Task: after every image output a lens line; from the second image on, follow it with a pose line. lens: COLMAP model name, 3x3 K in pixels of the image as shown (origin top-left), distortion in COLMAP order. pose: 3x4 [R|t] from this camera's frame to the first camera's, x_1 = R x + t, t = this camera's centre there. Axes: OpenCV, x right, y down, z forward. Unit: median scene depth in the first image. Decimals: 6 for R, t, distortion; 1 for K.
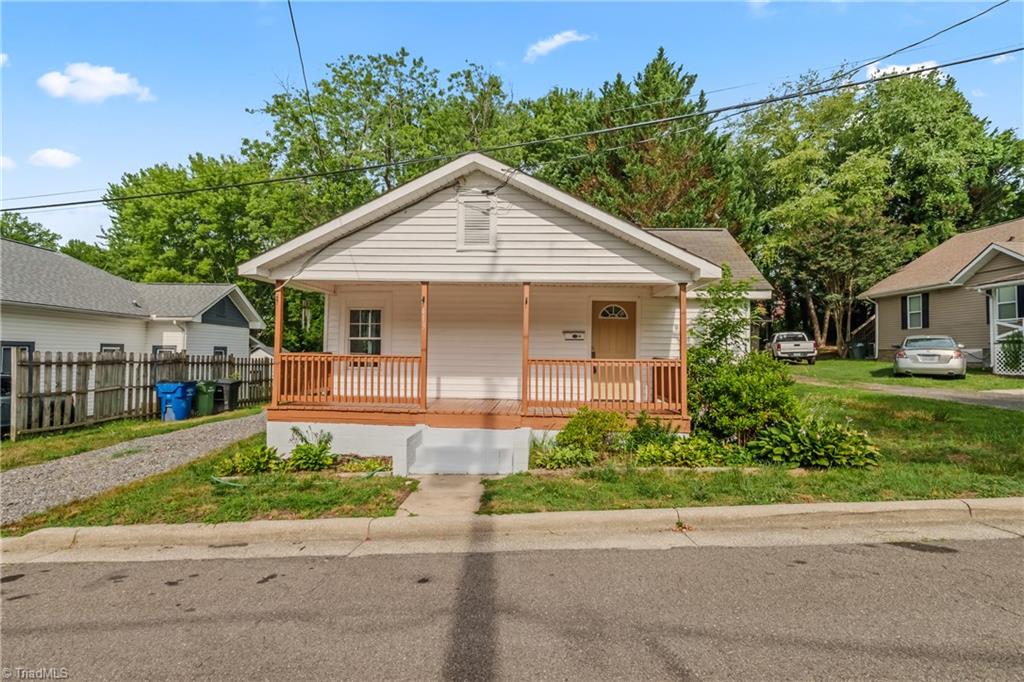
lens RADIAL K [[475.0, 0, 516.4], [0, 475.0, 350.5], [0, 0, 1]] dist [-0.003429, -0.000312]
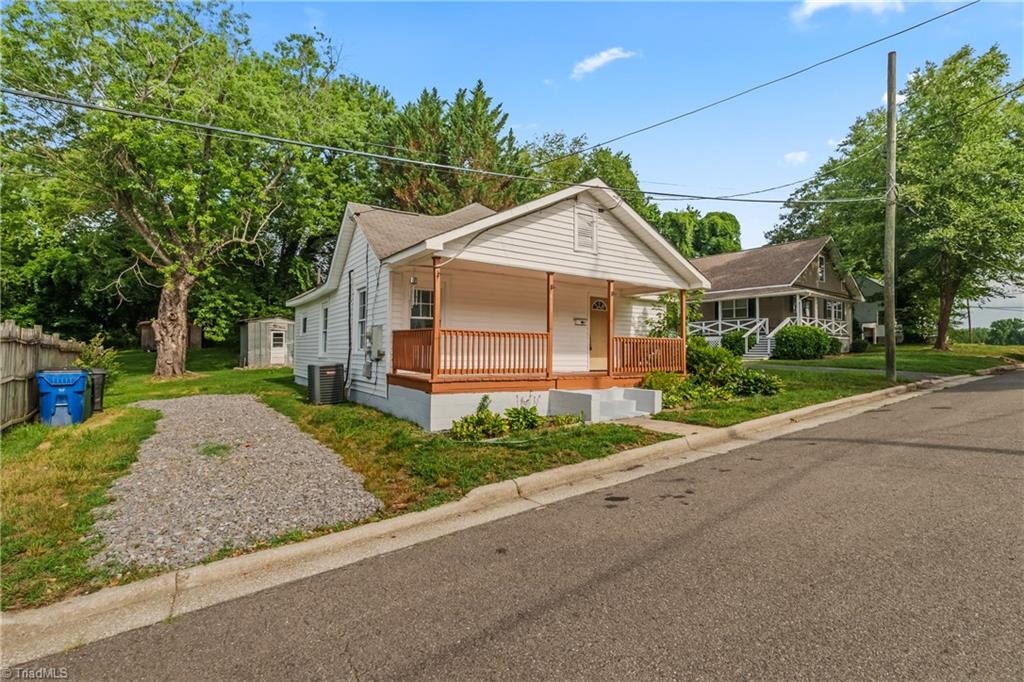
lens RADIAL K [[465.0, 0, 512.6], [0, 465.0, 343.4], [0, 0, 1]] dist [0.000386, 0.000103]
pose [[0.805731, 0.007430, 0.592235, -0.786167], [-0.004791, 0.999970, -0.006027, 0.036461], [-0.592262, 0.002019, 0.805743, 0.076598]]
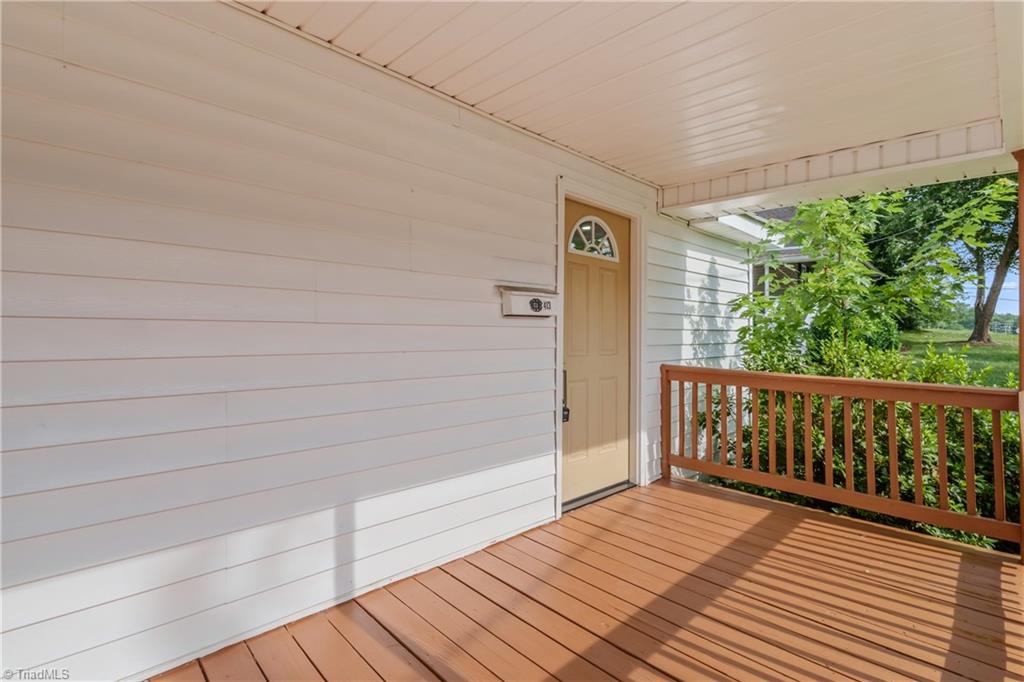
lens RADIAL K [[479.6, 0, 511.3], [0, 479.6, 324.9], [0, 0, 1]] dist [-0.001746, -0.000121]
pose [[0.689438, 0.003291, 0.724338, -0.091860], [-0.007668, 0.999967, 0.002755, -0.018289], [-0.724305, -0.007454, 0.689440, 0.806210]]
